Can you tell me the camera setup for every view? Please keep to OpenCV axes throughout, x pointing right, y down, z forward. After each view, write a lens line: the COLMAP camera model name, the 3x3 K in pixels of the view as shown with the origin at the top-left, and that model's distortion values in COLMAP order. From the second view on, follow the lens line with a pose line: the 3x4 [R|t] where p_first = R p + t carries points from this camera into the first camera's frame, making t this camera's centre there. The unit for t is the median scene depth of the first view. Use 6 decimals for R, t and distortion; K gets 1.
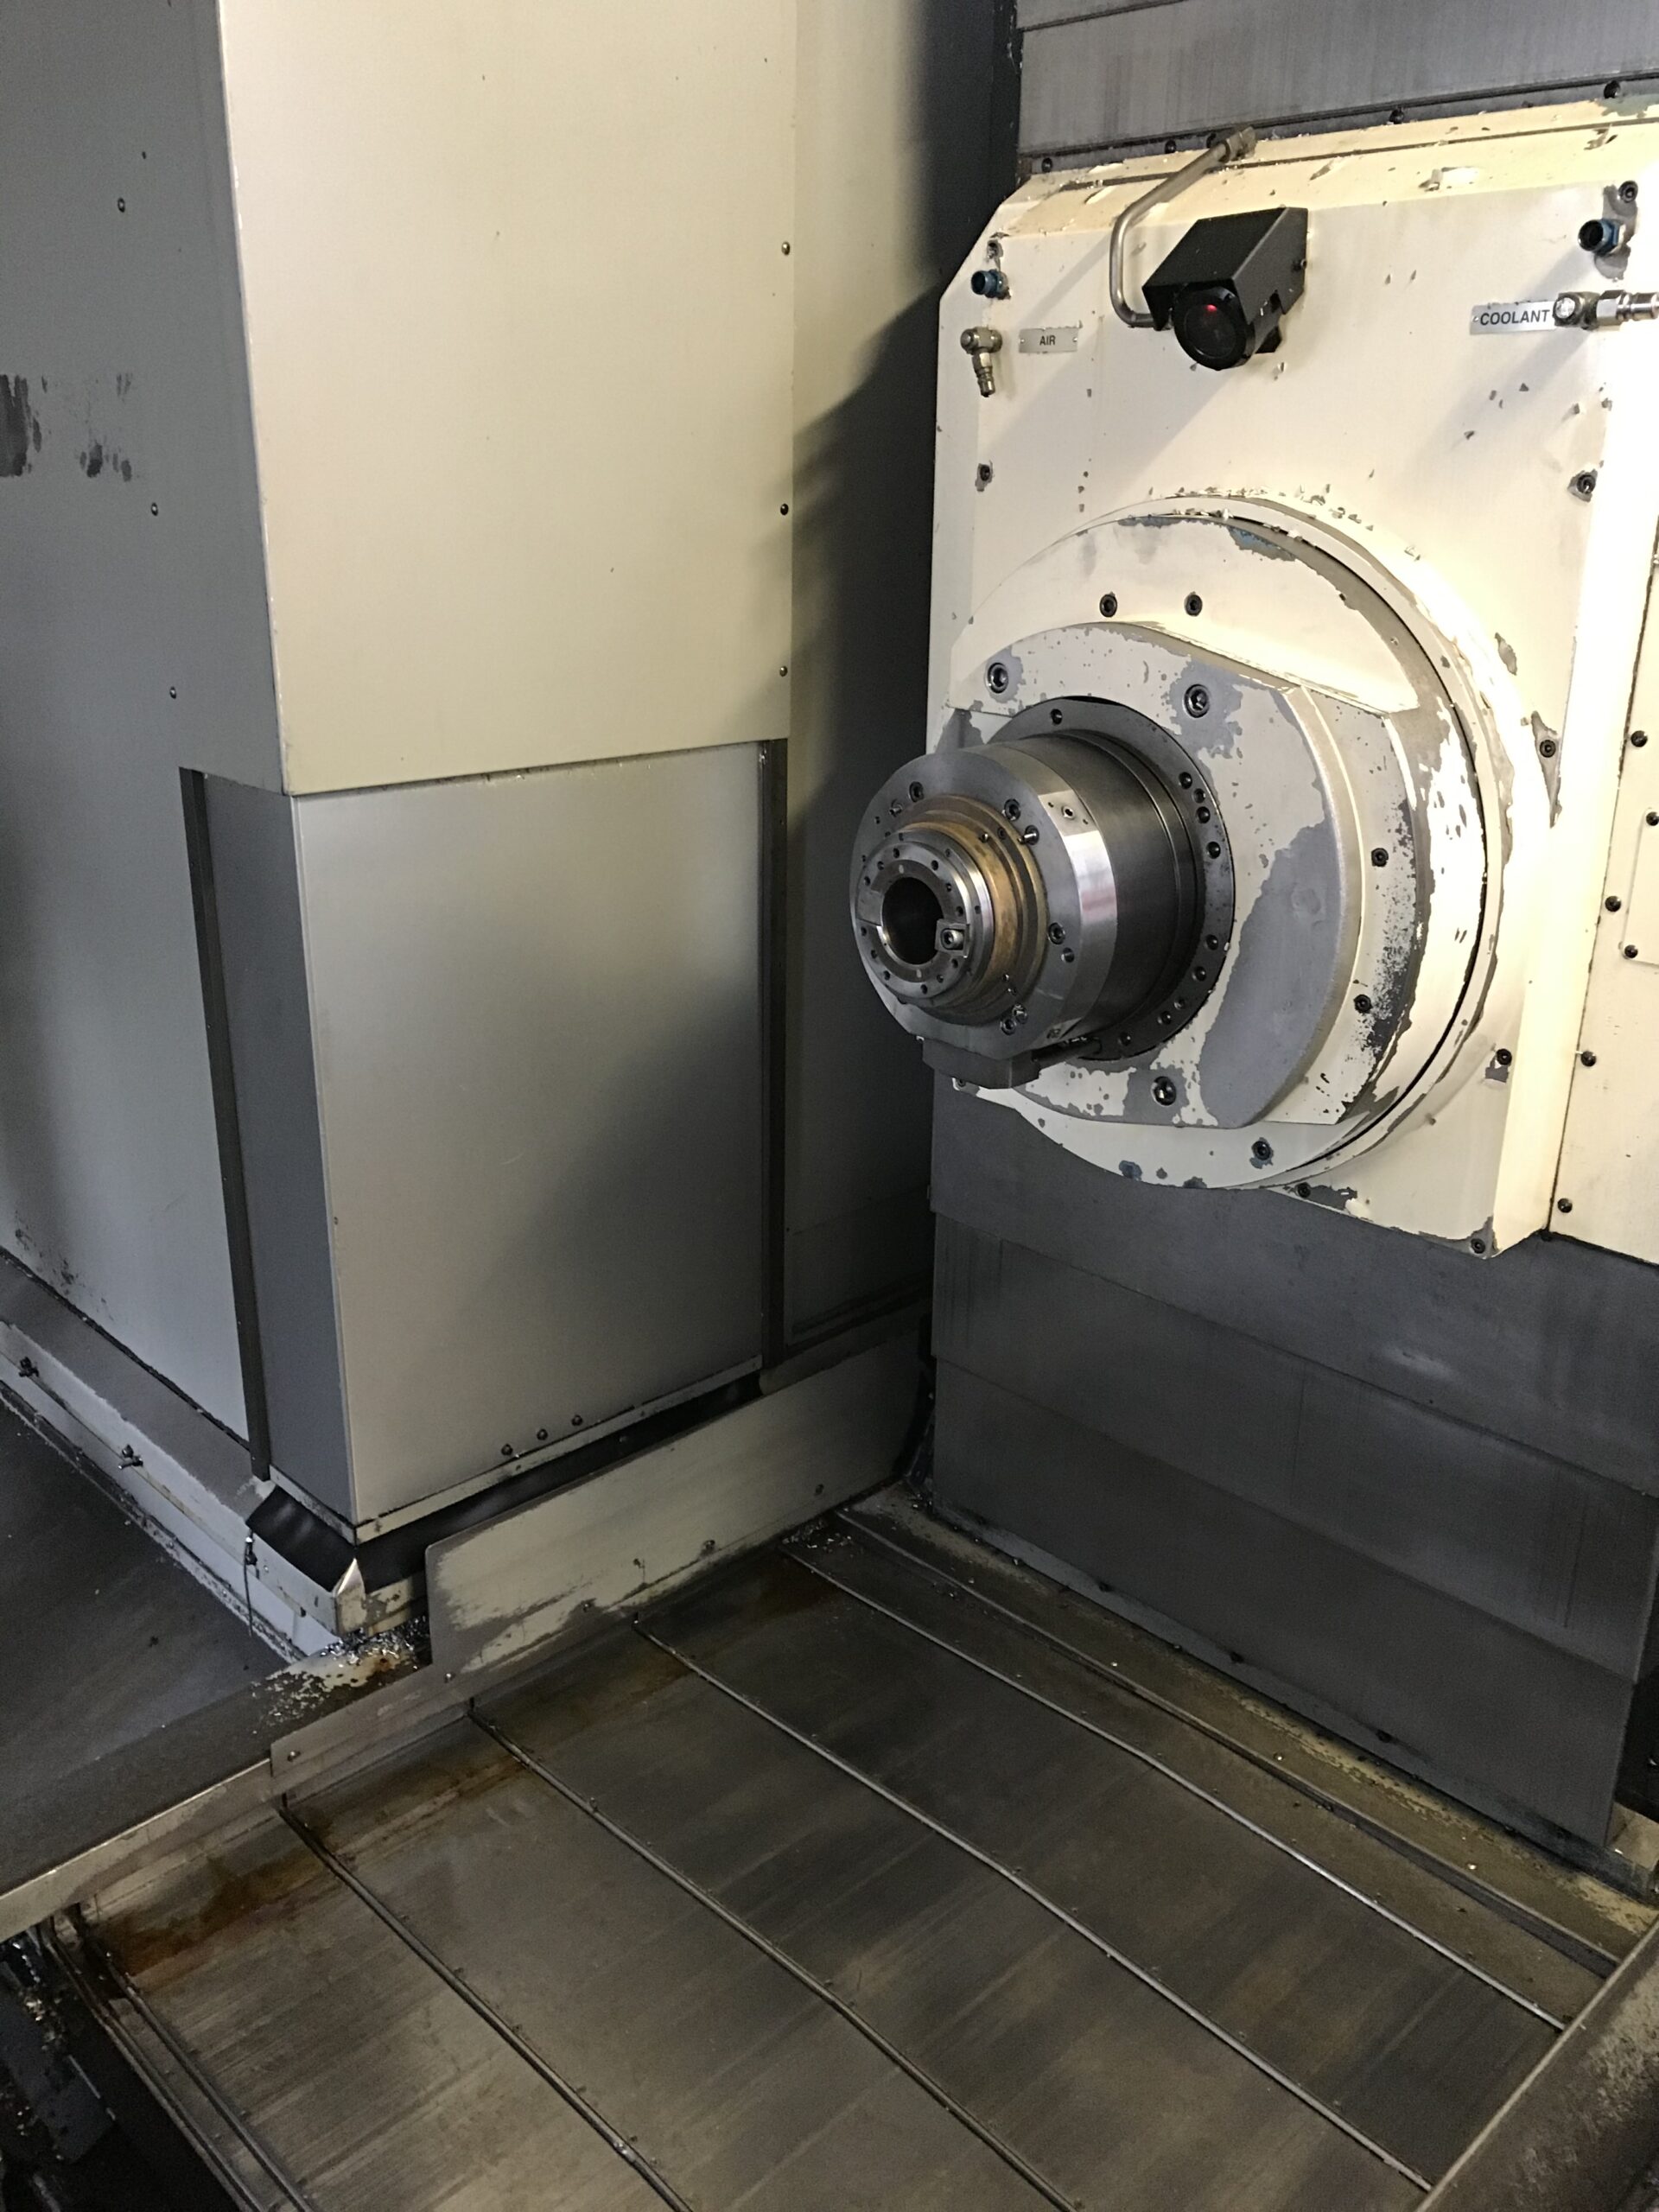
lens RADIAL K [[1799.3, 0, 829.5], [0, 1799.3, 1106.0], [0, 0, 1]] dist [0.044917, -0.068758]
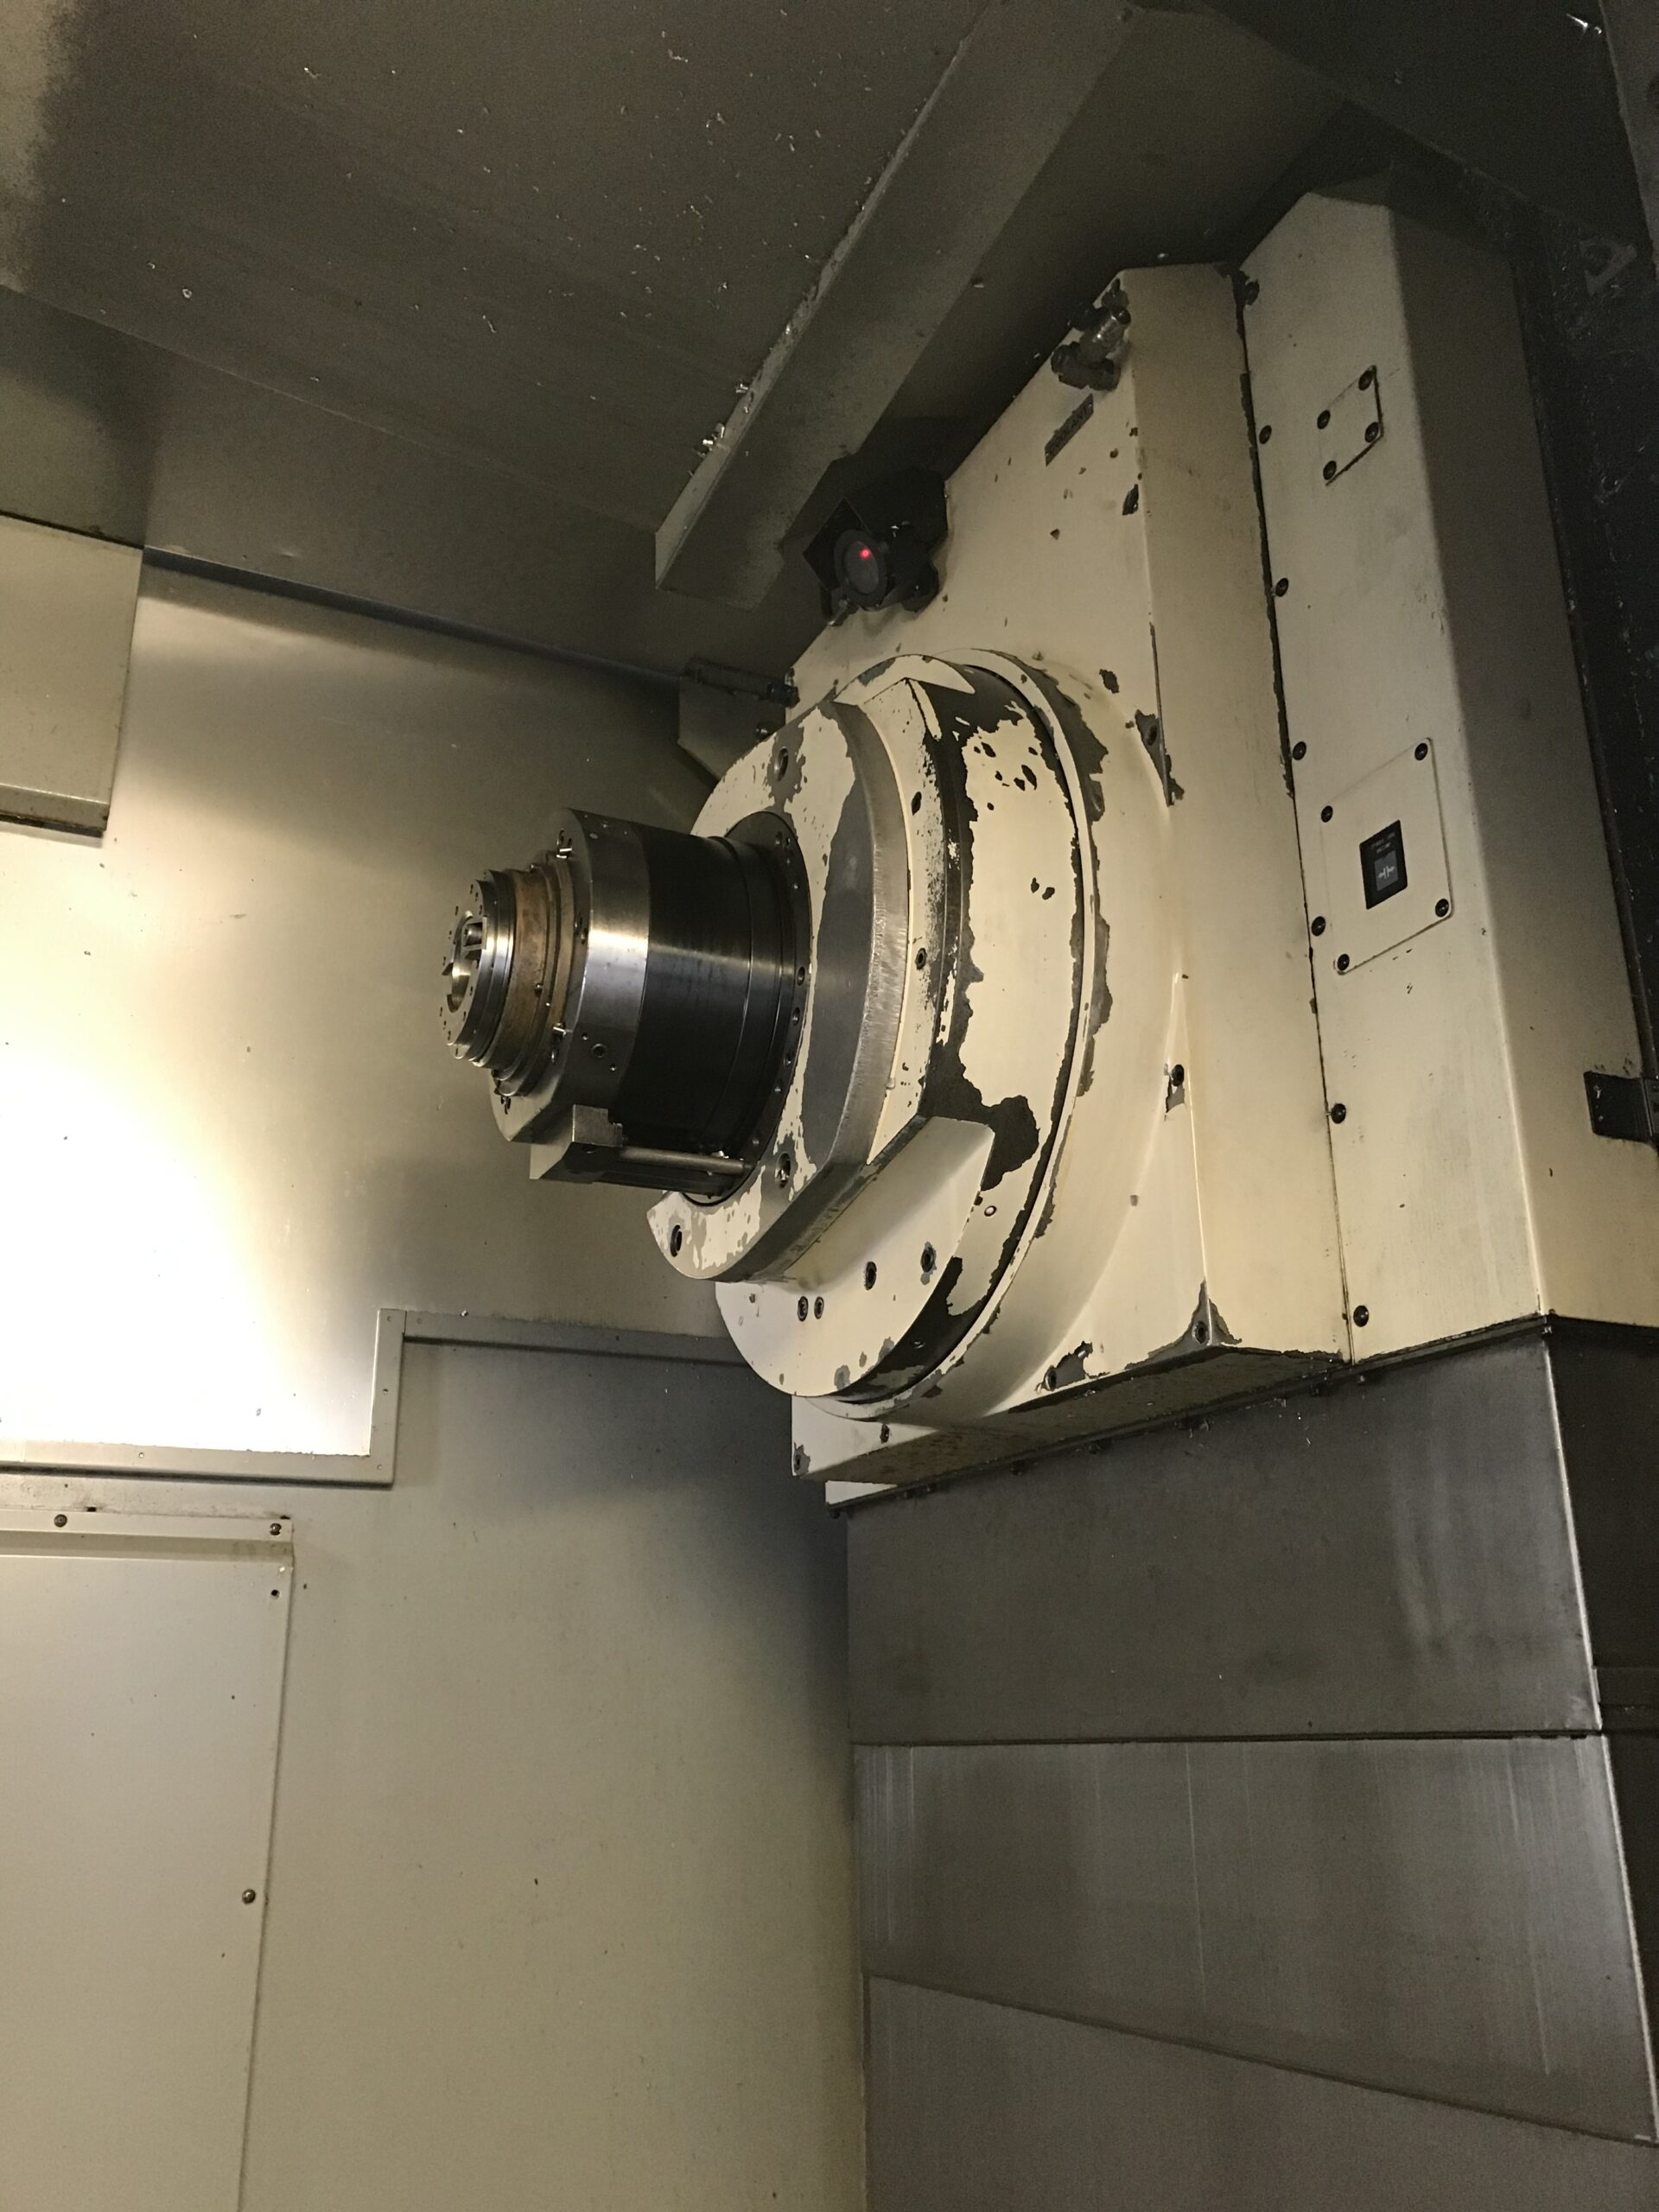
lens RADIAL K [[1817.5, 0, 818.1], [0, 1817.5, 1097.8], [0, 0, 1]] dist [0.025211, -0.014594]
pose [[0.943623, -0.127616, -0.305433, 0.499675], [-0.095071, 0.779342, -0.619345, 0.521470], [0.317075, 0.613466, 0.723272, 0.412790]]
